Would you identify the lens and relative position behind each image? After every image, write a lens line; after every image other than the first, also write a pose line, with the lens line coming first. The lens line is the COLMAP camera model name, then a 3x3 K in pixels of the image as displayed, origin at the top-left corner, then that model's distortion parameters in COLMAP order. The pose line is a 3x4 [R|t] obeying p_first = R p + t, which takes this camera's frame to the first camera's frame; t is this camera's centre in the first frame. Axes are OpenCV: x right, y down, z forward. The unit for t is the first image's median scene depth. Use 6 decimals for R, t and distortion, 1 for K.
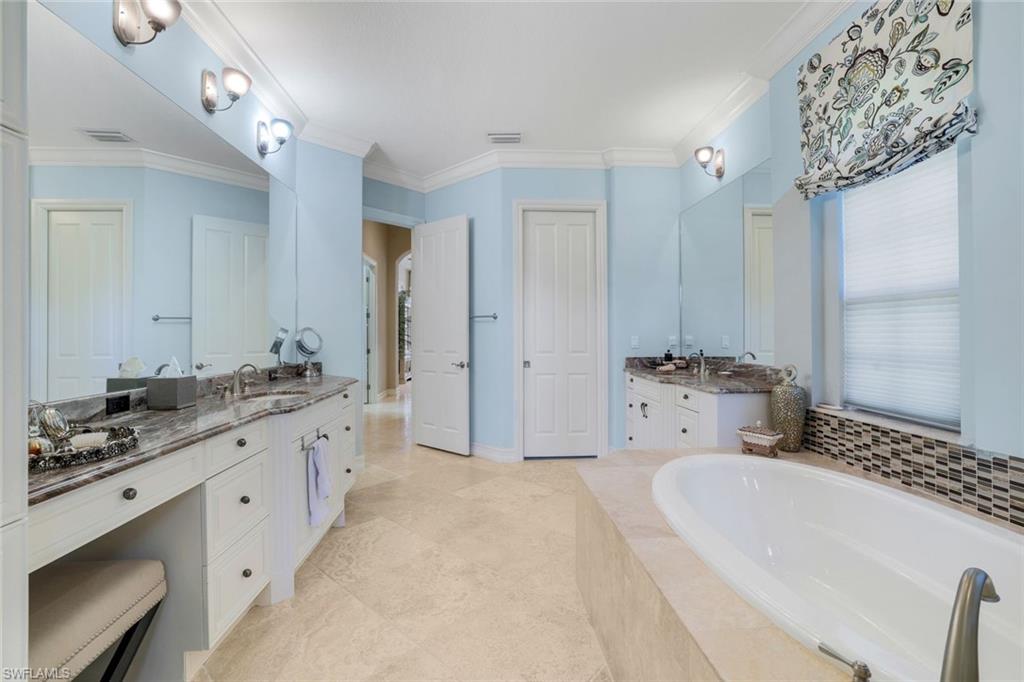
lens RADIAL K [[458.0, 0, 507.0], [0, 458.0, 331.6], [0, 0, 1]] dist [-0.051305, 0.021615]
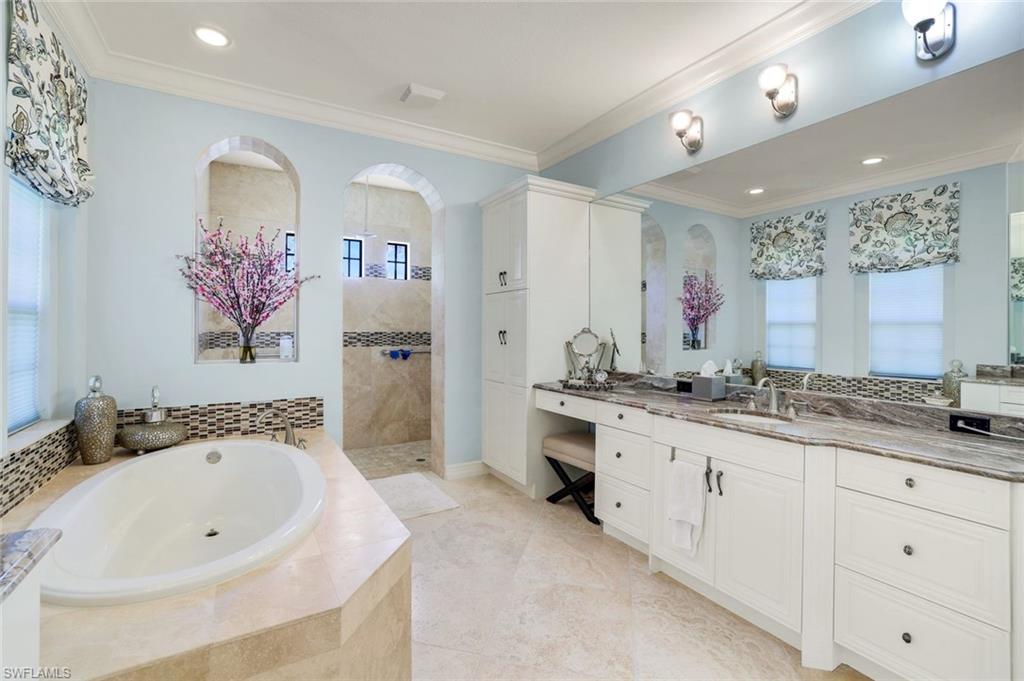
lens RADIAL K [[443.1, 0, 497.9], [0, 443.1, 327.3], [0, 0, 1]] dist [-0.049836, 0.017985]
pose [[-0.891531, -0.001734, -0.452956, 0.370828], [0.001511, 0.999976, -0.006802, -0.035139], [0.452957, -0.006748, -0.891507, 1.802683]]
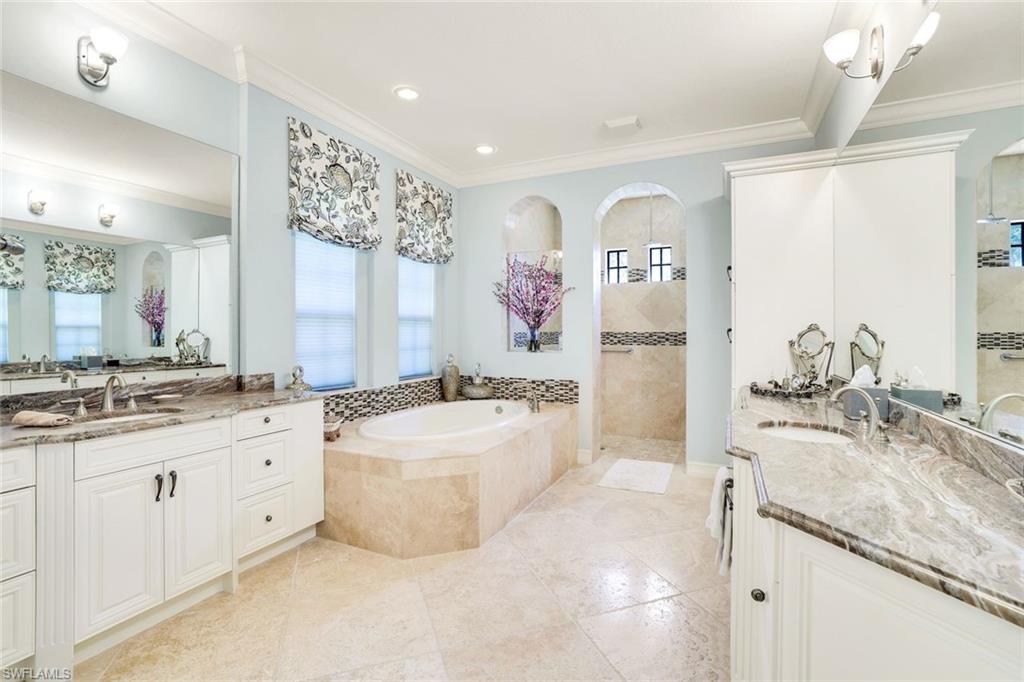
lens RADIAL K [[458.0, 0, 507.0], [0, 458.0, 331.6], [0, 0, 1]] dist [-0.051305, 0.021615]
pose [[-0.877539, 0.002502, 0.479498, -0.514032], [-0.000766, 0.999978, -0.006620, -0.011157], [-0.479504, -0.006176, -0.877518, 2.130654]]
